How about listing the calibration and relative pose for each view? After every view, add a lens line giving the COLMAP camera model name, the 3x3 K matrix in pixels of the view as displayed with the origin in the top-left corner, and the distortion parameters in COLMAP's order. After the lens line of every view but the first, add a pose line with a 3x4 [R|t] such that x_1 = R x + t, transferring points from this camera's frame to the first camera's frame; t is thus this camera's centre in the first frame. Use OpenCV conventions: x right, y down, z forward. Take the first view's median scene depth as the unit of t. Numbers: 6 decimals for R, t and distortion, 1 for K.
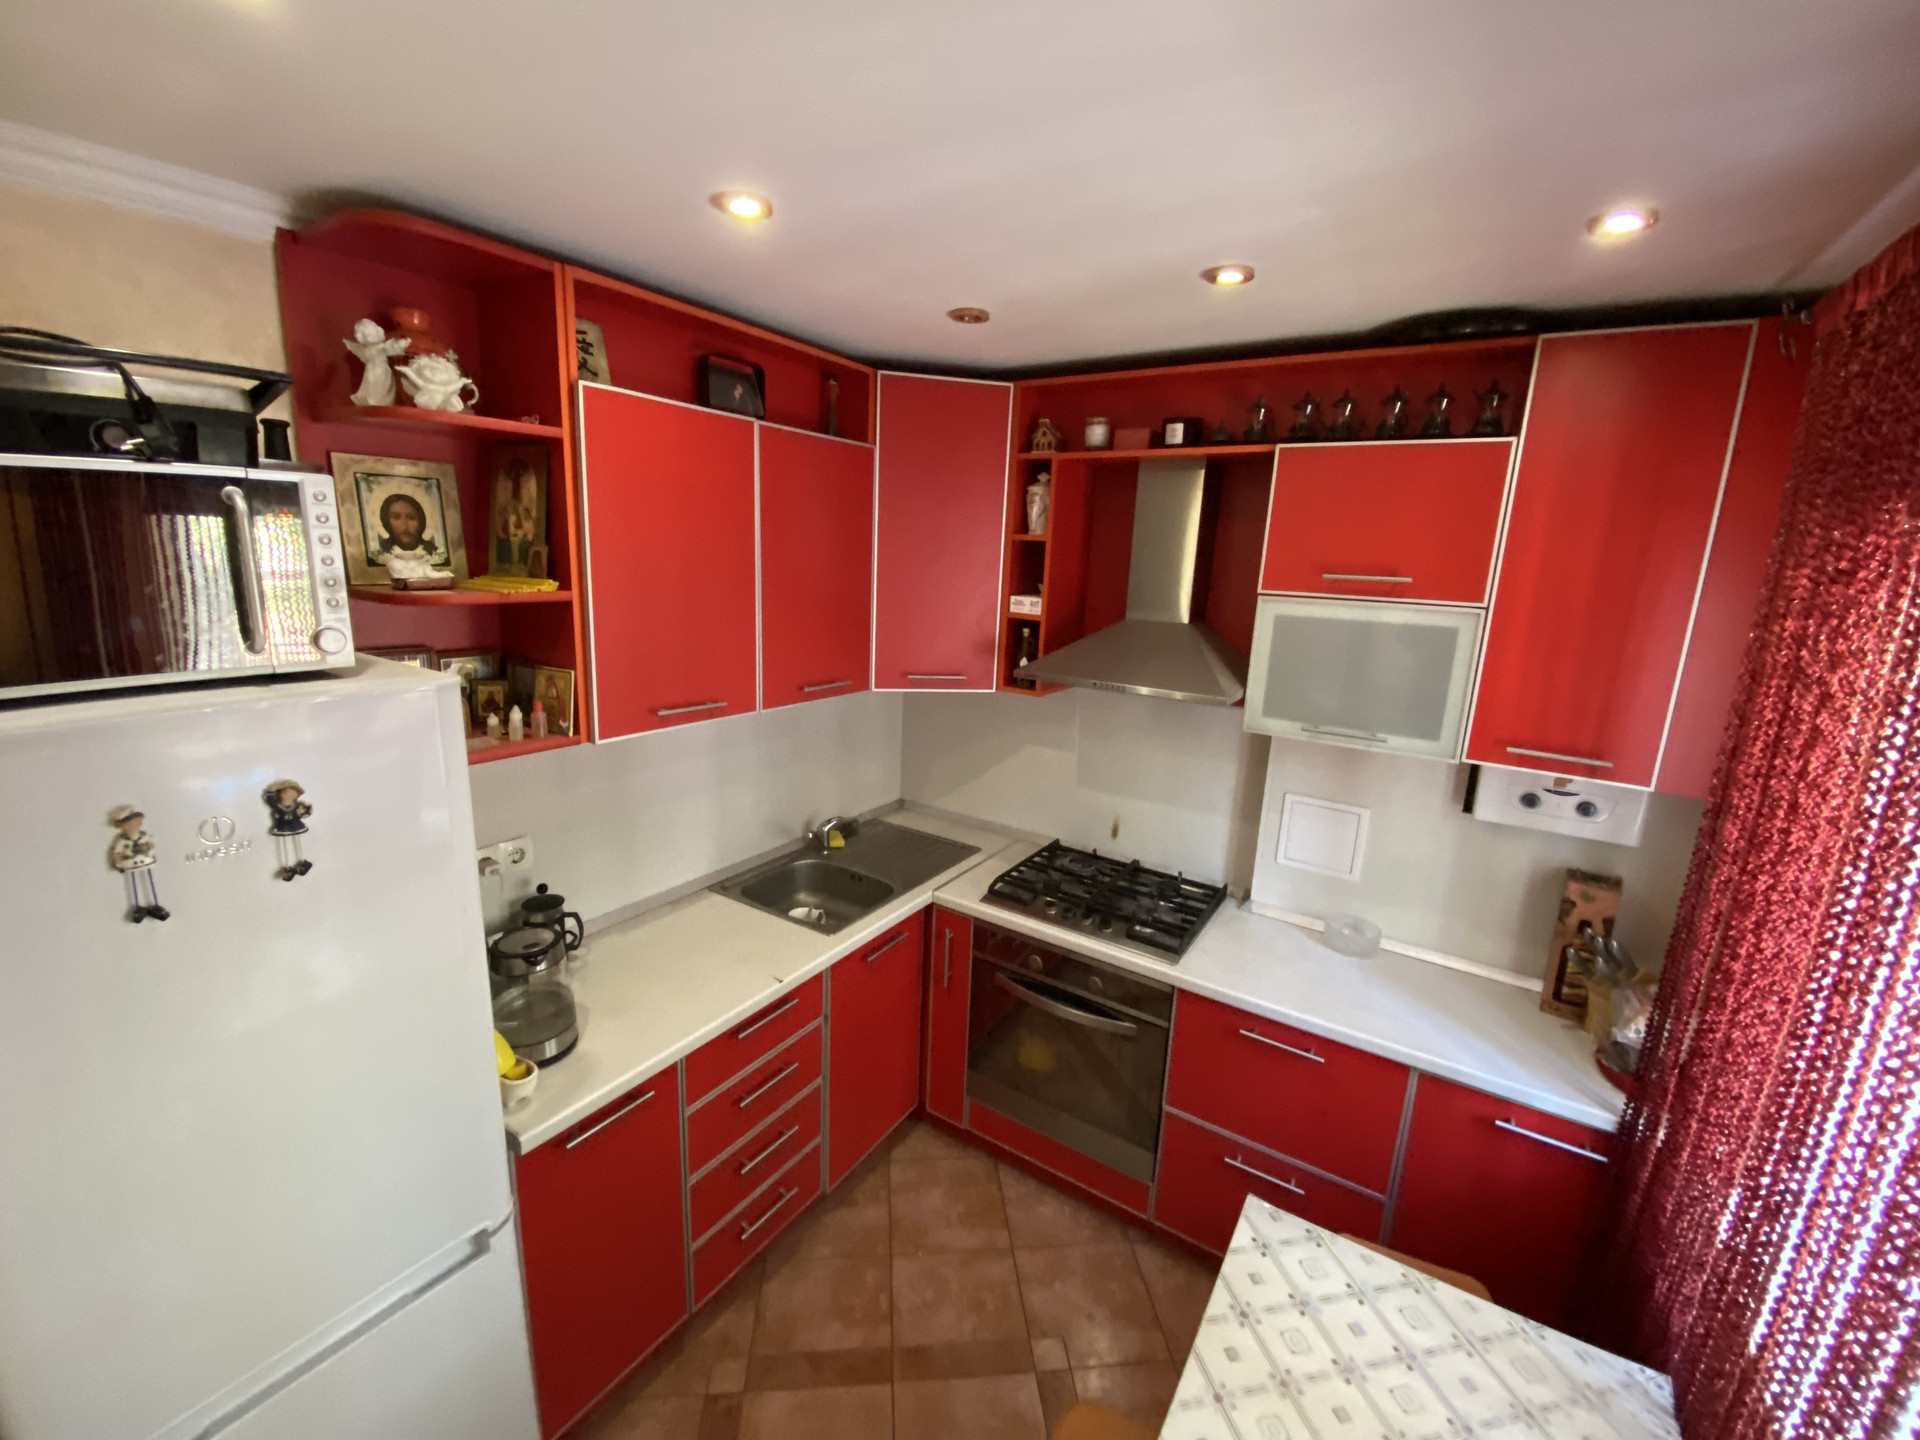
lens RADIAL K [[768.3, 0, 960.0], [0, 768.3, 720.0], [0, 0, 1]] dist [0.030006, -0.030146]
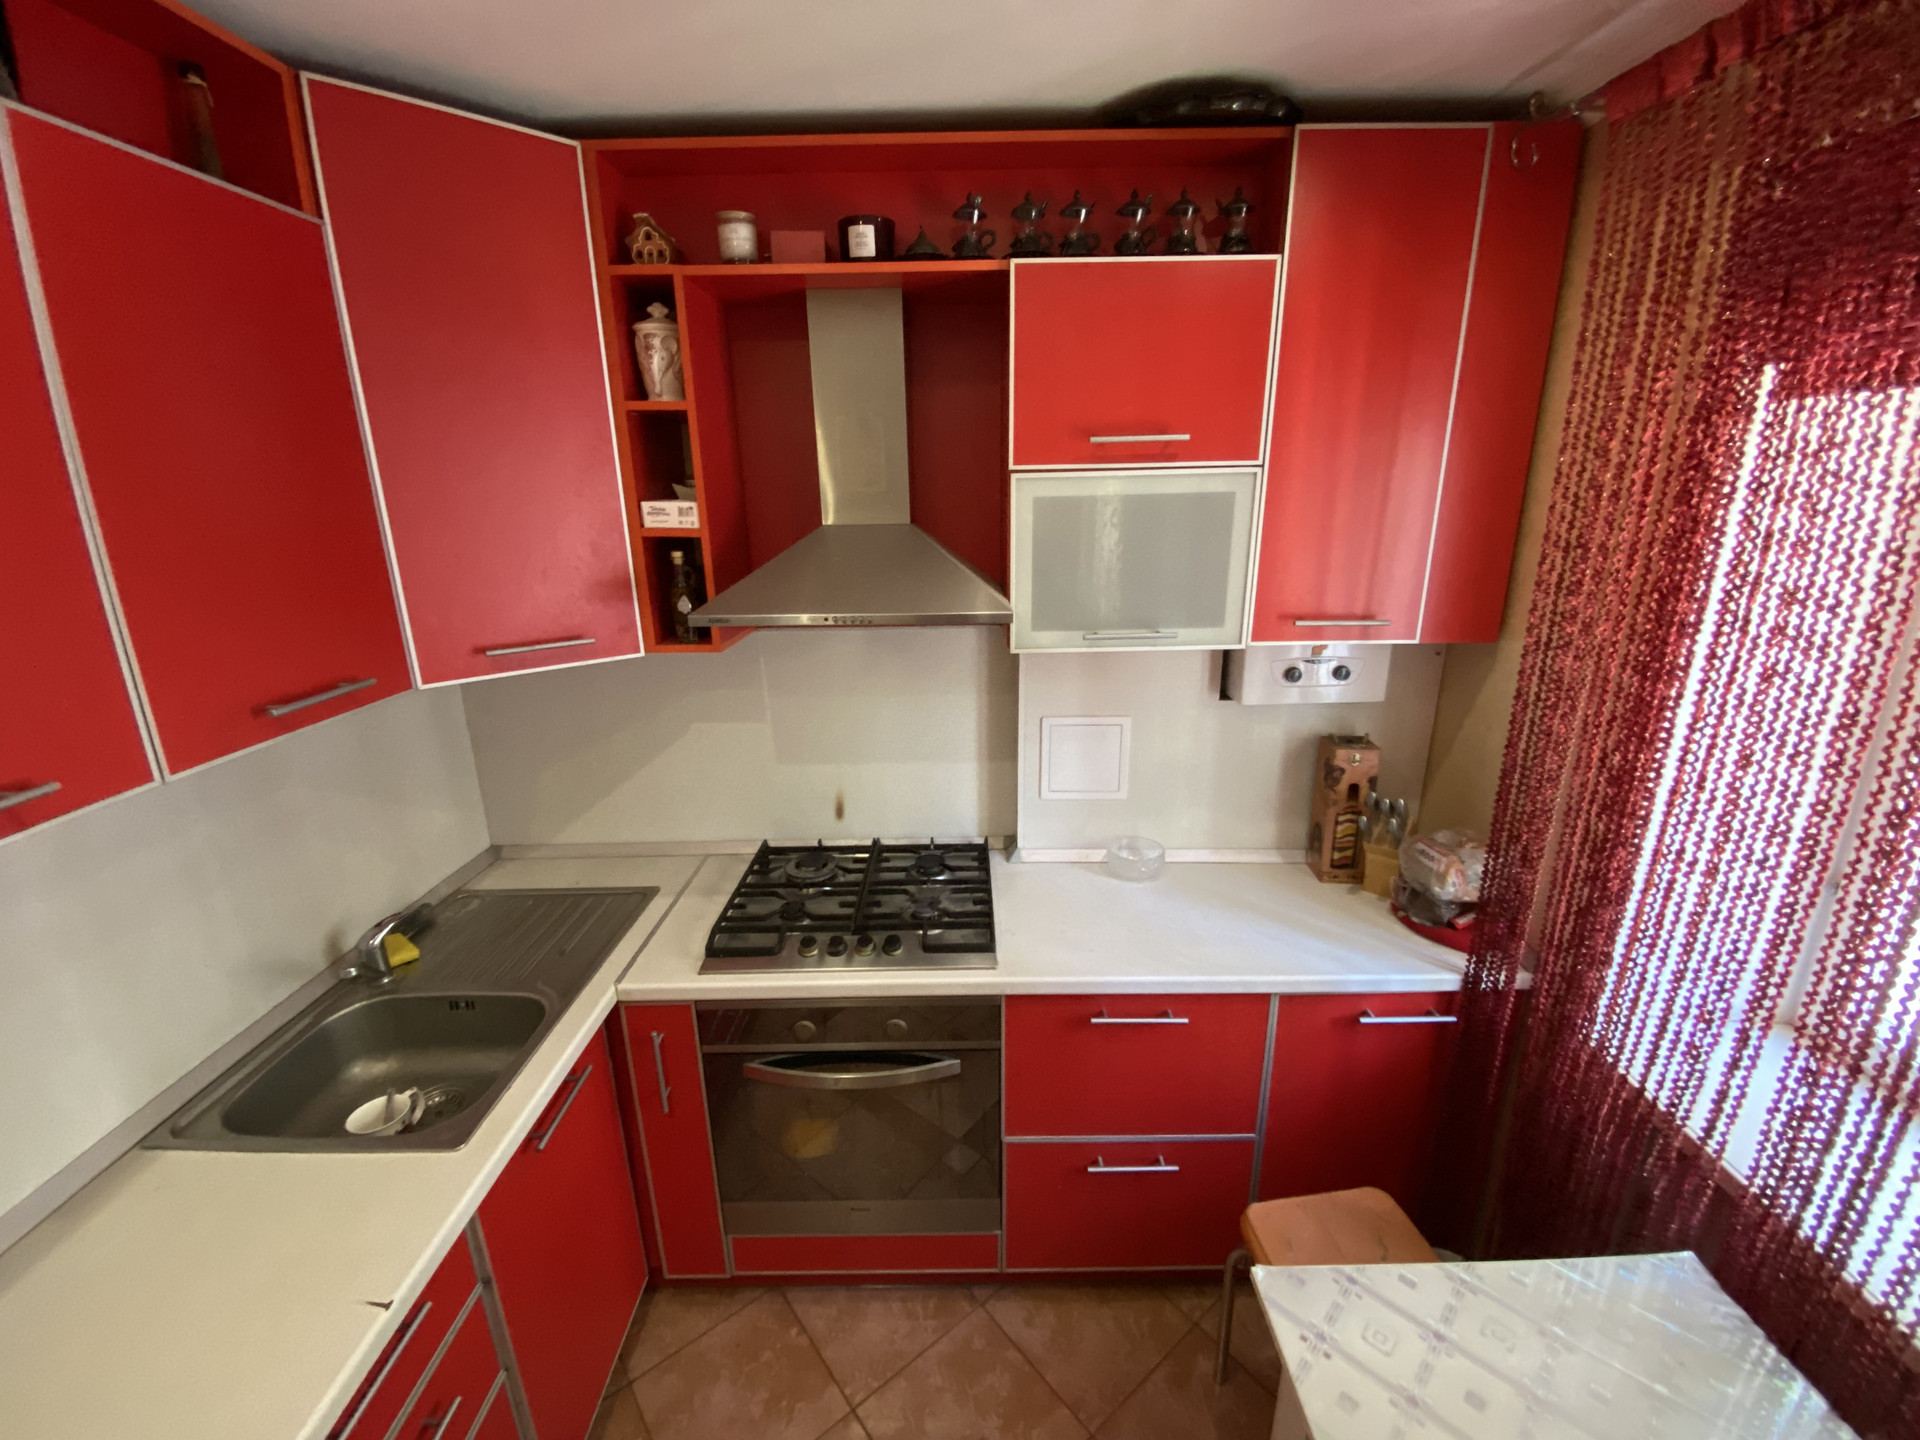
lens RADIAL K [[780.6, 0, 960.0], [0, 780.6, 720.0], [0, 0, 1]] dist [0.011104, -0.016419]
pose [[0.836648, -0.205146, 0.507872, -0.090553], [0.165725, 0.978563, 0.122265, -0.023458], [-0.522068, -0.018126, 0.852712, 0.350814]]
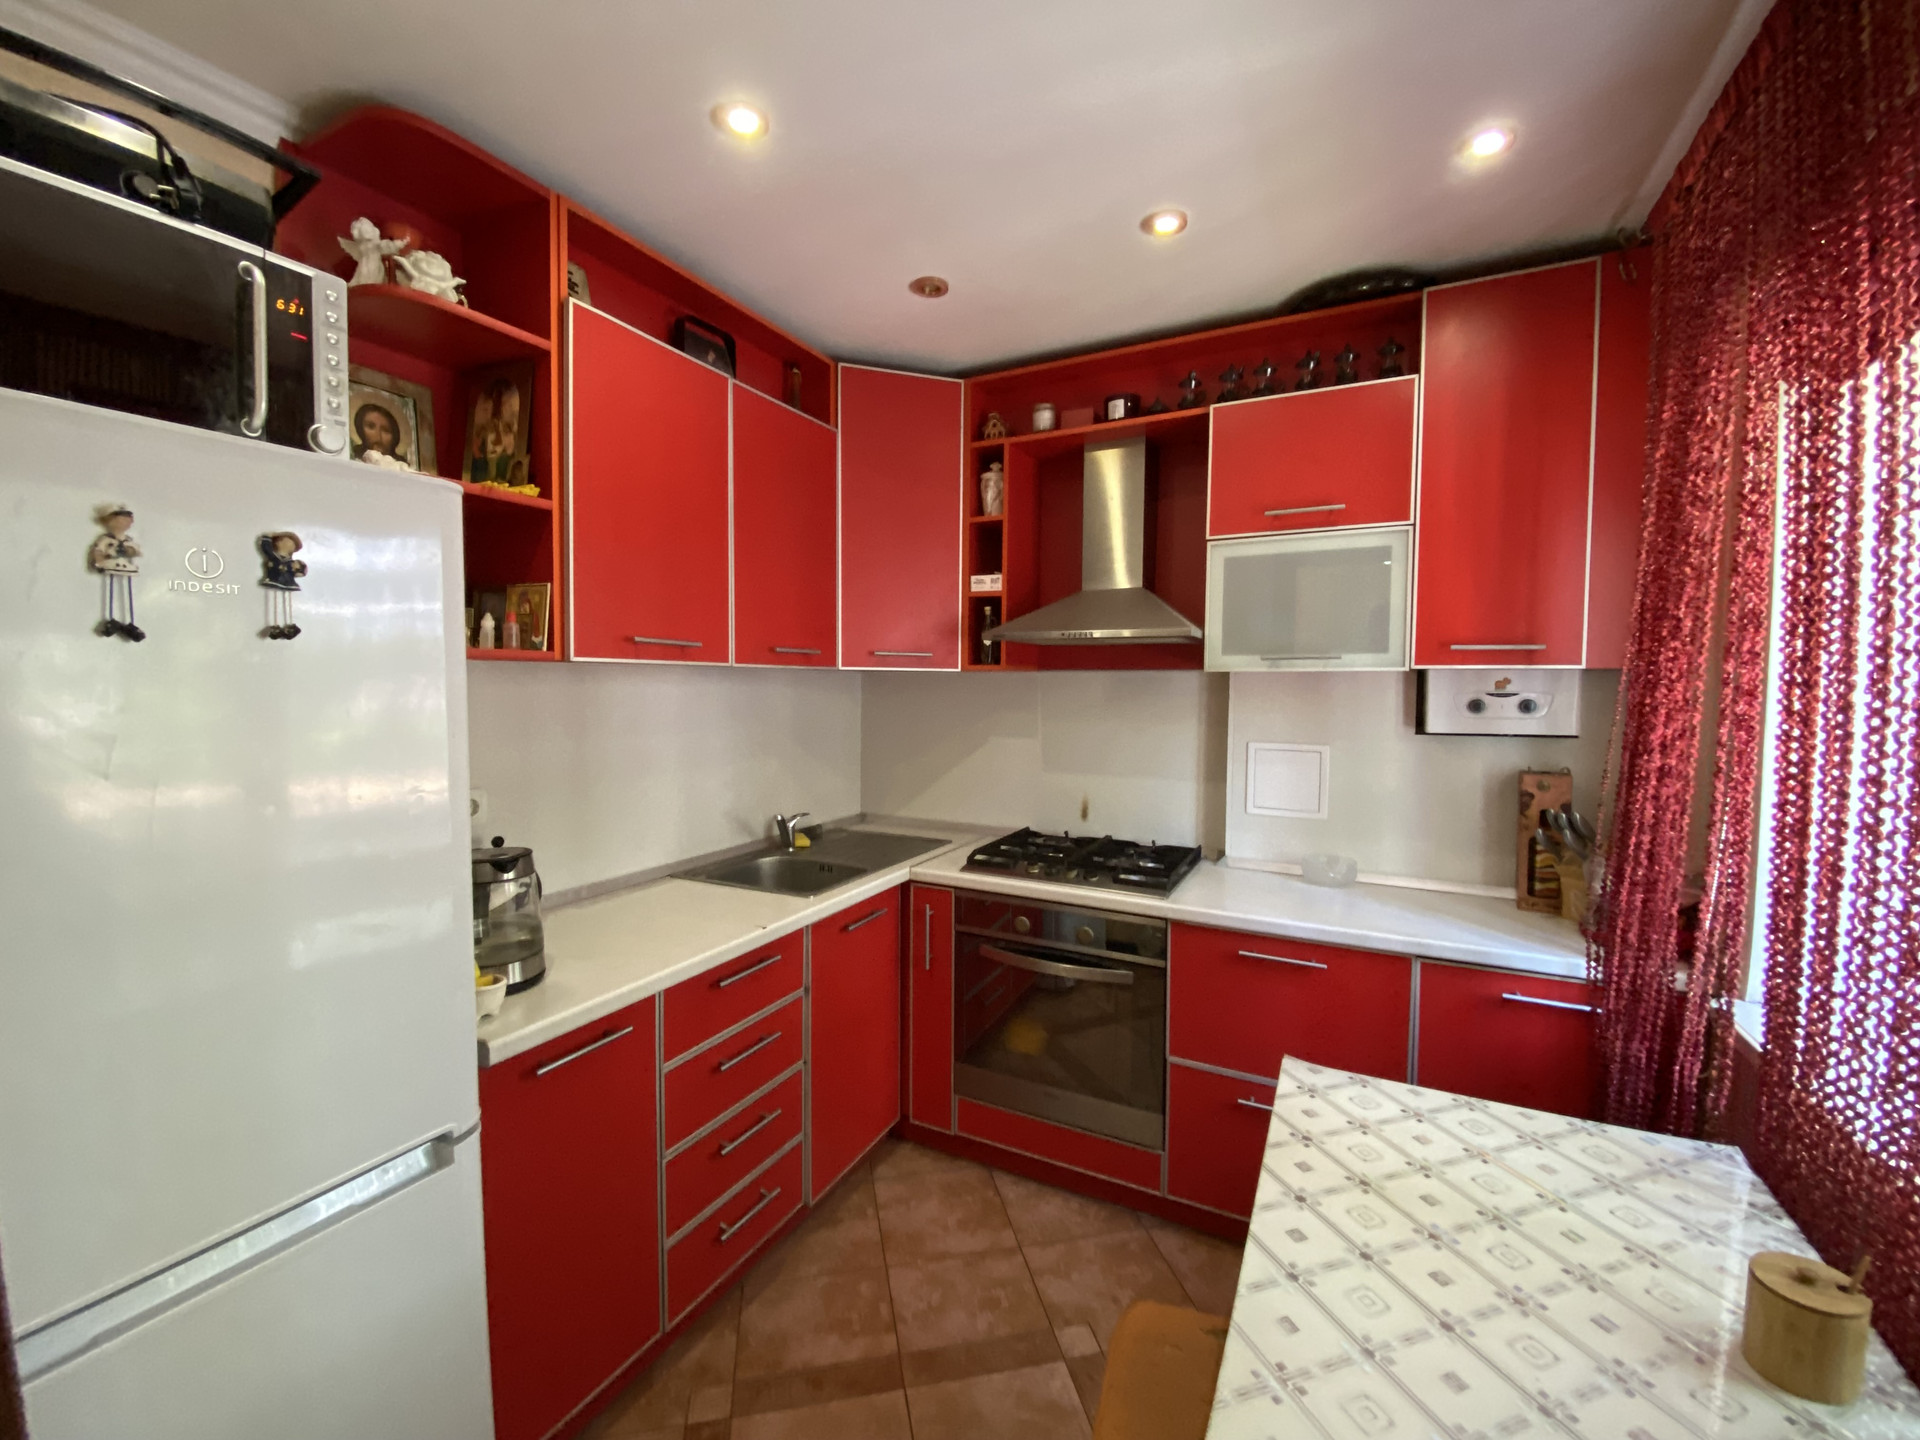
lens RADIAL K [[768.3, 0, 960.0], [0, 768.3, 720.0], [0, 0, 1]] dist [0.030006, -0.030146]
pose [[0.994011, -0.041184, 0.101223, -0.071040], [0.057037, 0.985614, -0.159095, 0.223765], [-0.093215, 0.163915, 0.982060, 0.017809]]
